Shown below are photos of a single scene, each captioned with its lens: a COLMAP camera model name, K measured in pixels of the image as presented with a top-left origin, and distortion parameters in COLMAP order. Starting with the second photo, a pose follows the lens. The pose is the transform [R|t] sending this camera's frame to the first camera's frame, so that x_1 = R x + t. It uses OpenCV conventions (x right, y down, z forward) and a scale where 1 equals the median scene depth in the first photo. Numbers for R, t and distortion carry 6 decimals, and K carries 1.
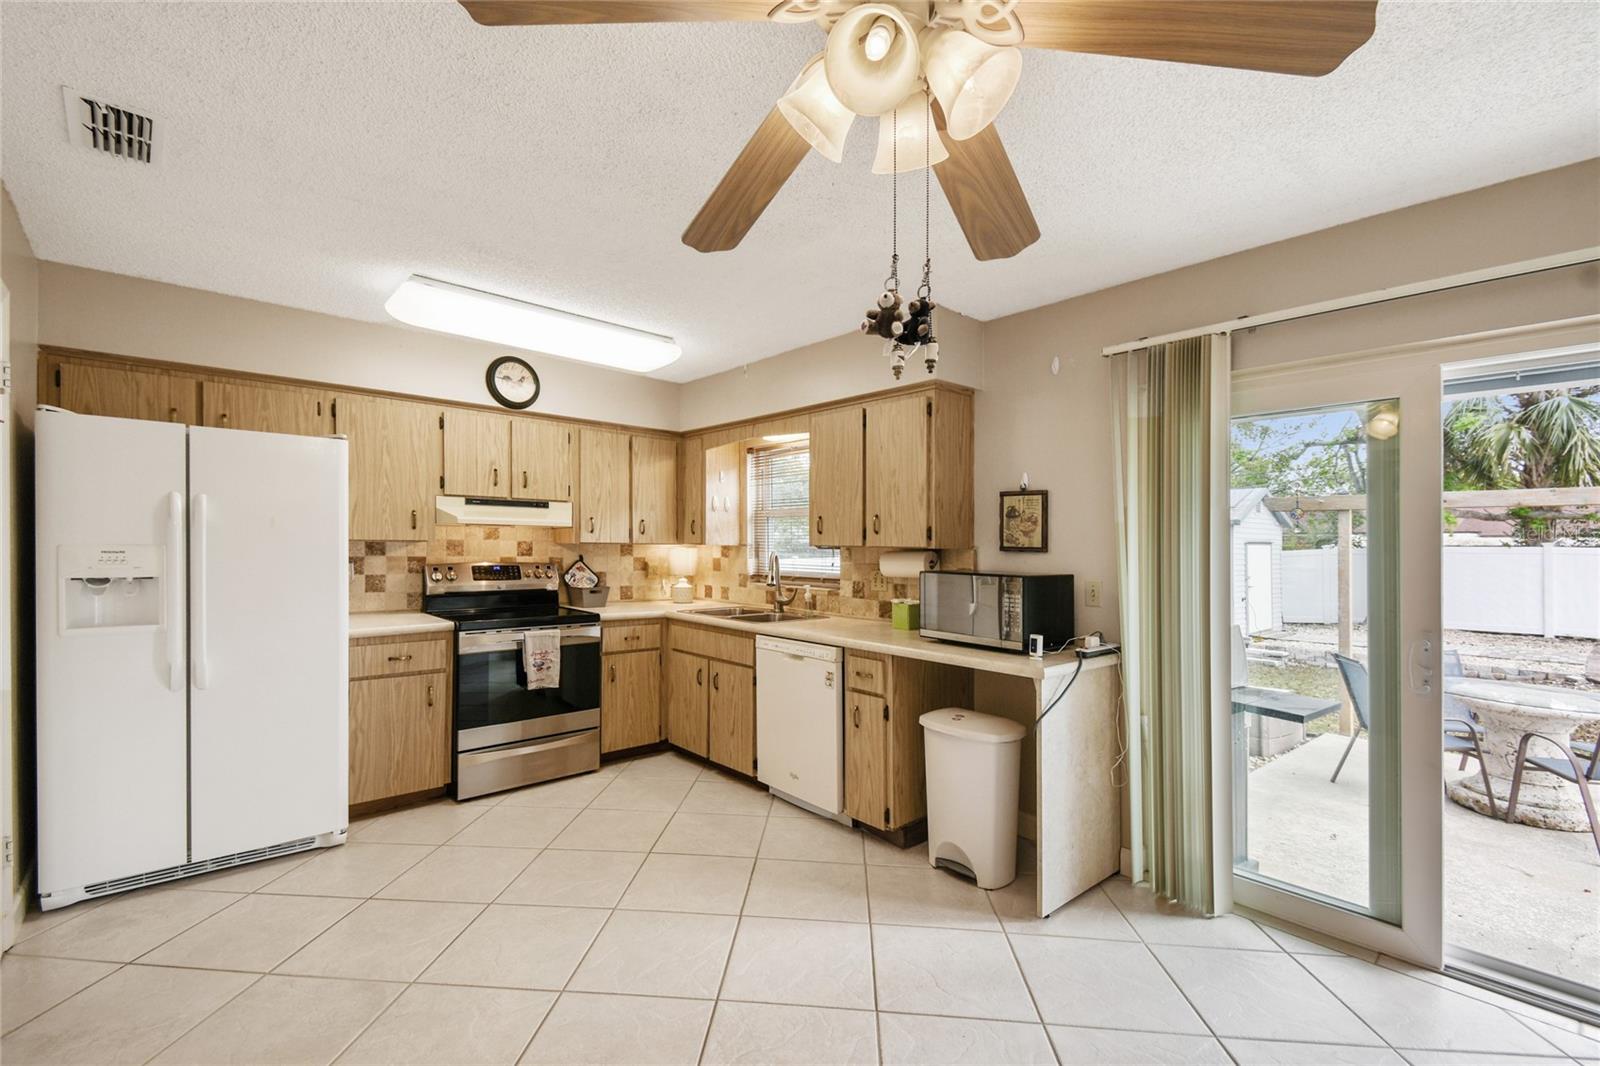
lens RADIAL K [[707.5, 0, 815.6], [0, 707.5, 561.9], [0, 0, 1]] dist [0.012237, -0.003273]
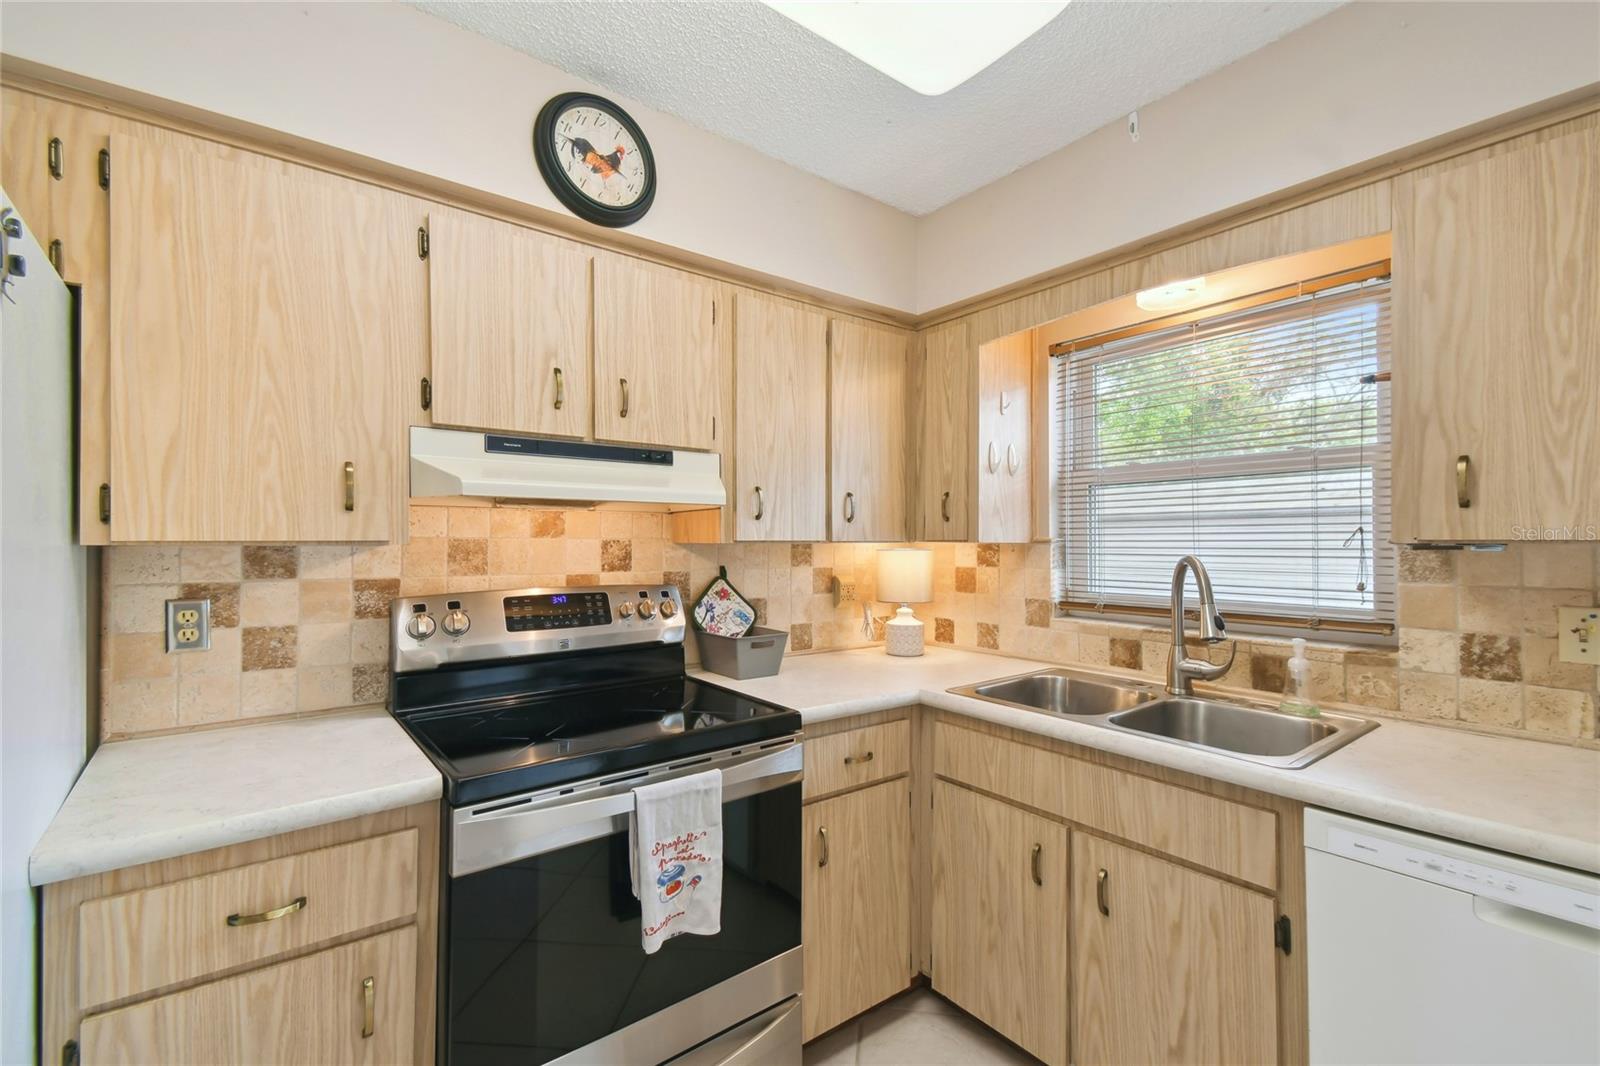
lens RADIAL K [[707.5, 0, 812.0], [0, 707.5, 538.4], [0, 0, 1]] dist [0.012237, -0.003273]
pose [[0.997152, -0.013142, -0.074268, -0.270360], [0.011090, 0.999547, -0.027975, -0.017083], [0.074602, 0.027072, 0.996846, 0.595148]]
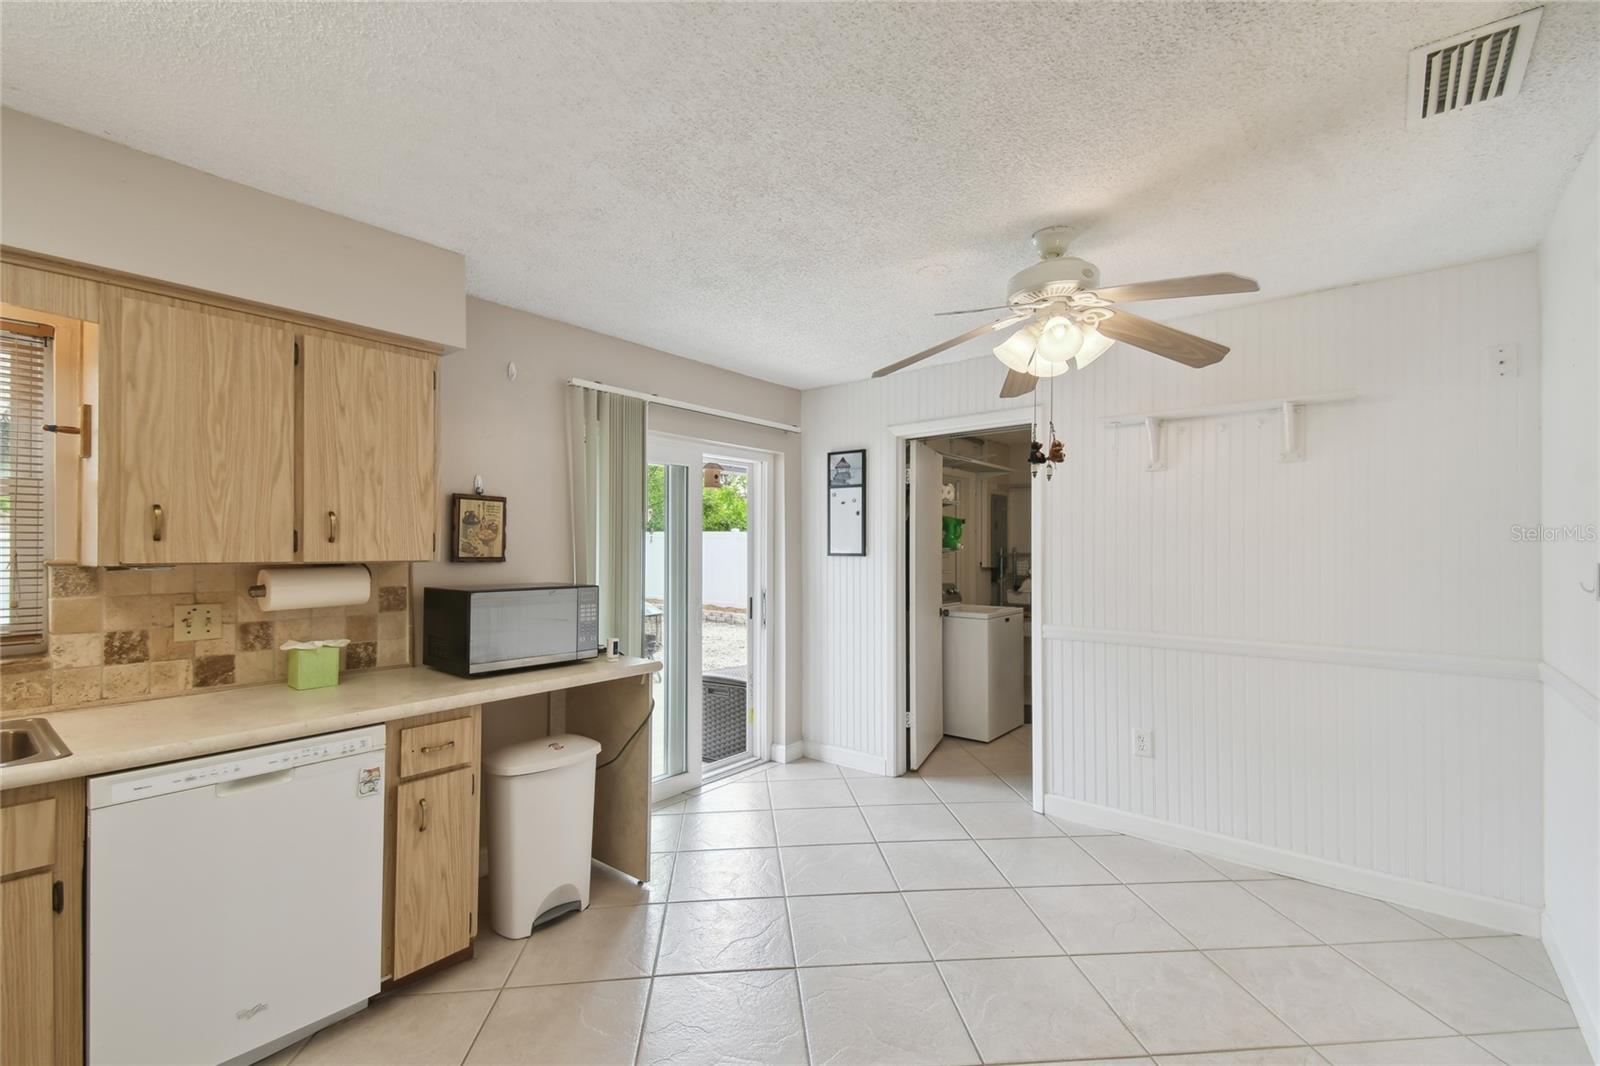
lens RADIAL K [[707.5, 0, 808.8], [0, 707.5, 549.3], [0, 0, 1]] dist [0.012237, -0.003273]
pose [[-0.170347, -0.015707, 0.985259, -0.535961], [0.017507, 0.999667, 0.018964, -0.033041], [-0.985229, 0.020480, -0.170015, 0.599434]]
